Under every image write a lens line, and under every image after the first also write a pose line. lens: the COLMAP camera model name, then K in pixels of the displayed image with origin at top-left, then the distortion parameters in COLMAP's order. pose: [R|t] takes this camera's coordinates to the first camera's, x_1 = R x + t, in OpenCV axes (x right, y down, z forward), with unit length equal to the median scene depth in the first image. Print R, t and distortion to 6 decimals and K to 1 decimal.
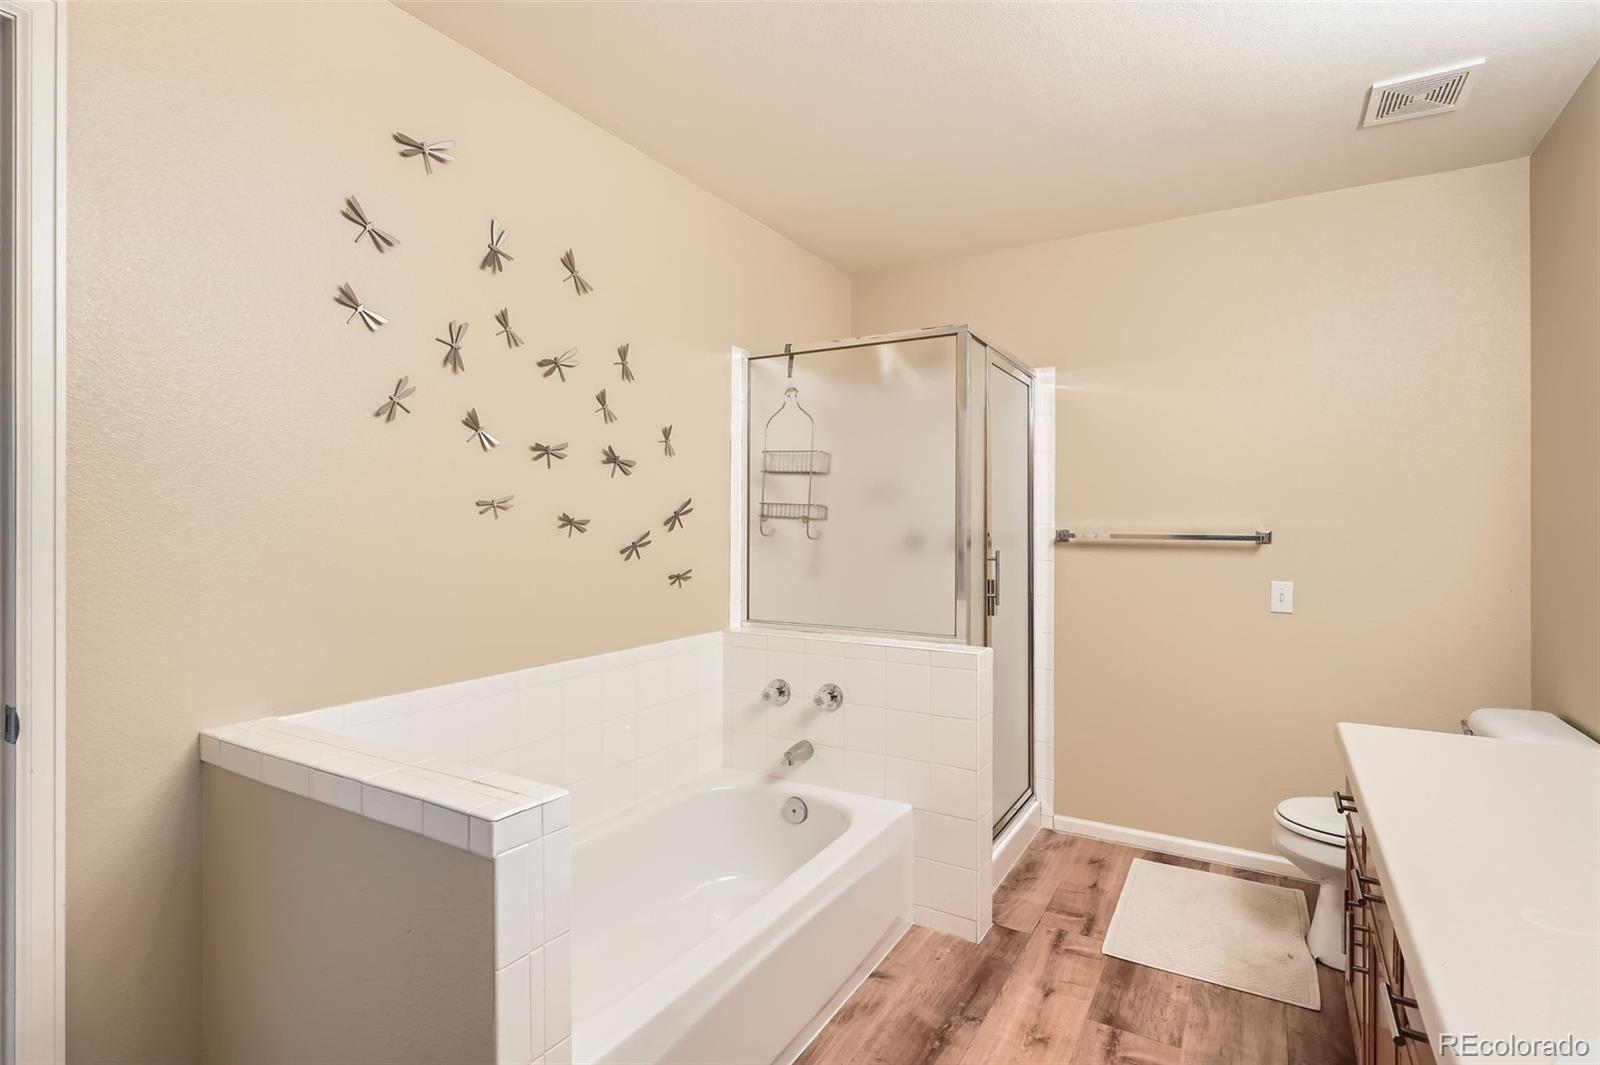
lens RADIAL K [[779.9, 0, 801.3], [0, 779.9, 522.5], [0, 0, 1]] dist [0.001593, -0.000223]
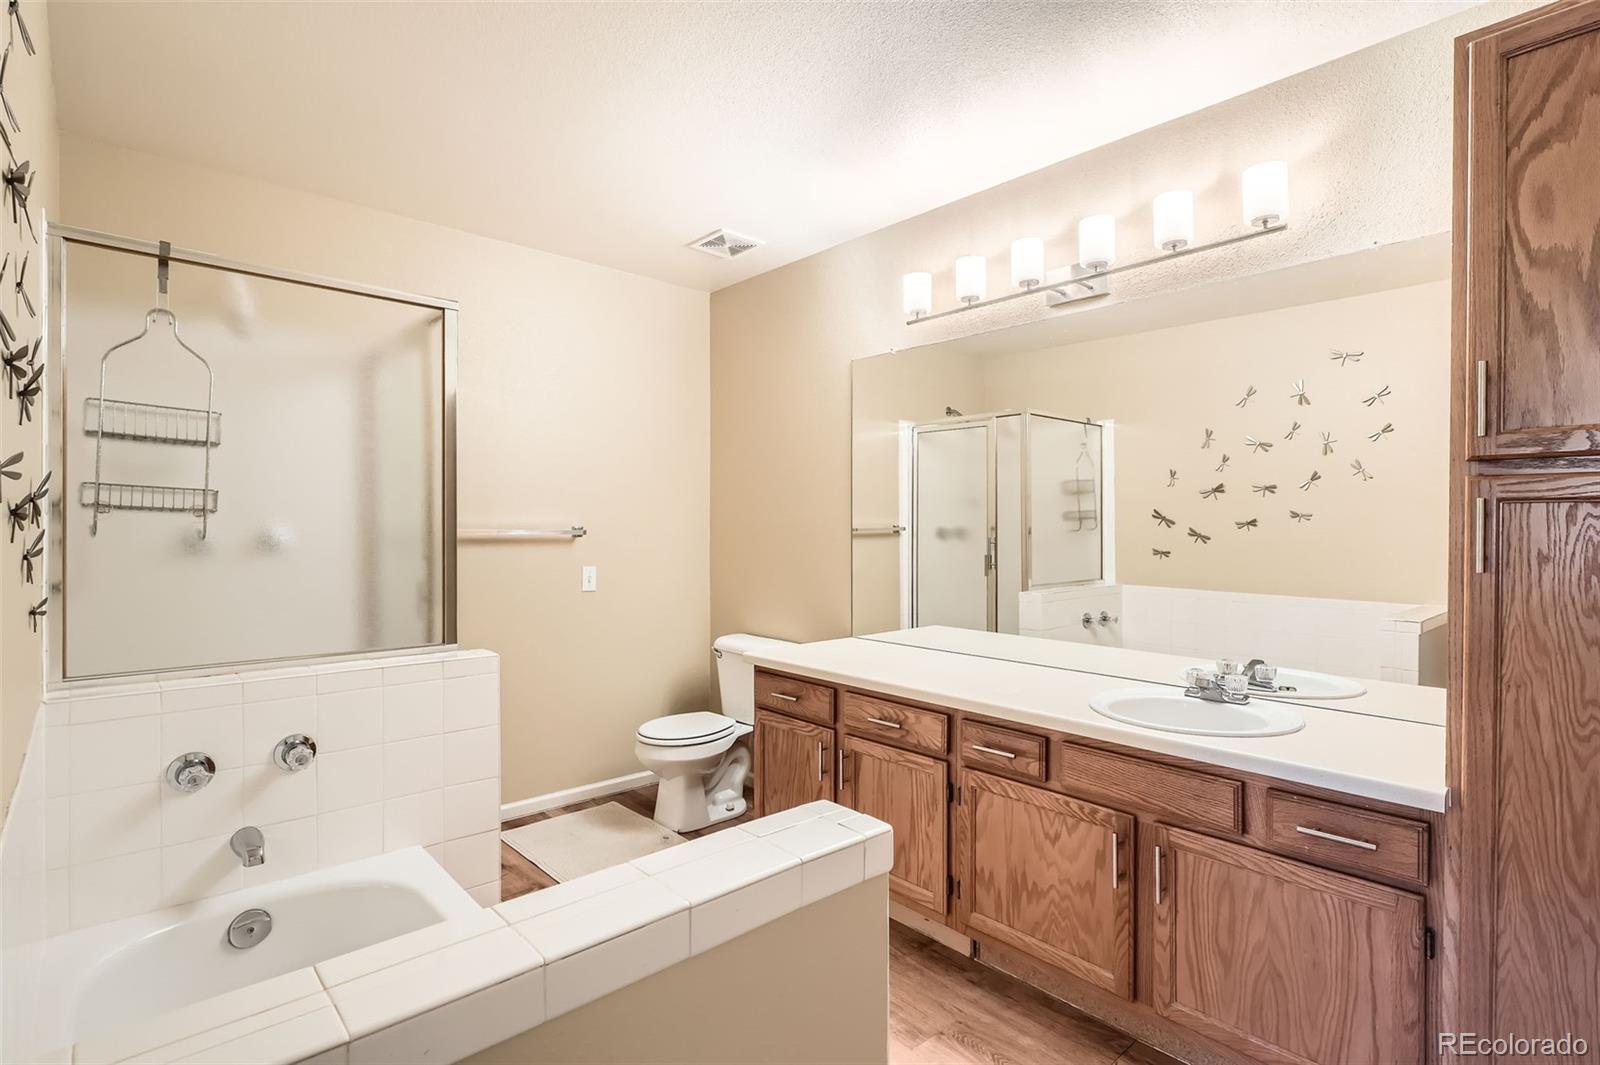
lens RADIAL K [[779.9, 0, 799.1], [0, 779.9, 533.1], [0, 0, 1]] dist [0.001593, -0.000223]
pose [[0.305471, -0.011555, 0.952131, -0.481708], [-0.003832, 0.999903, 0.013364, 0.003450], [-0.952194, -0.007731, 0.305397, 0.296974]]
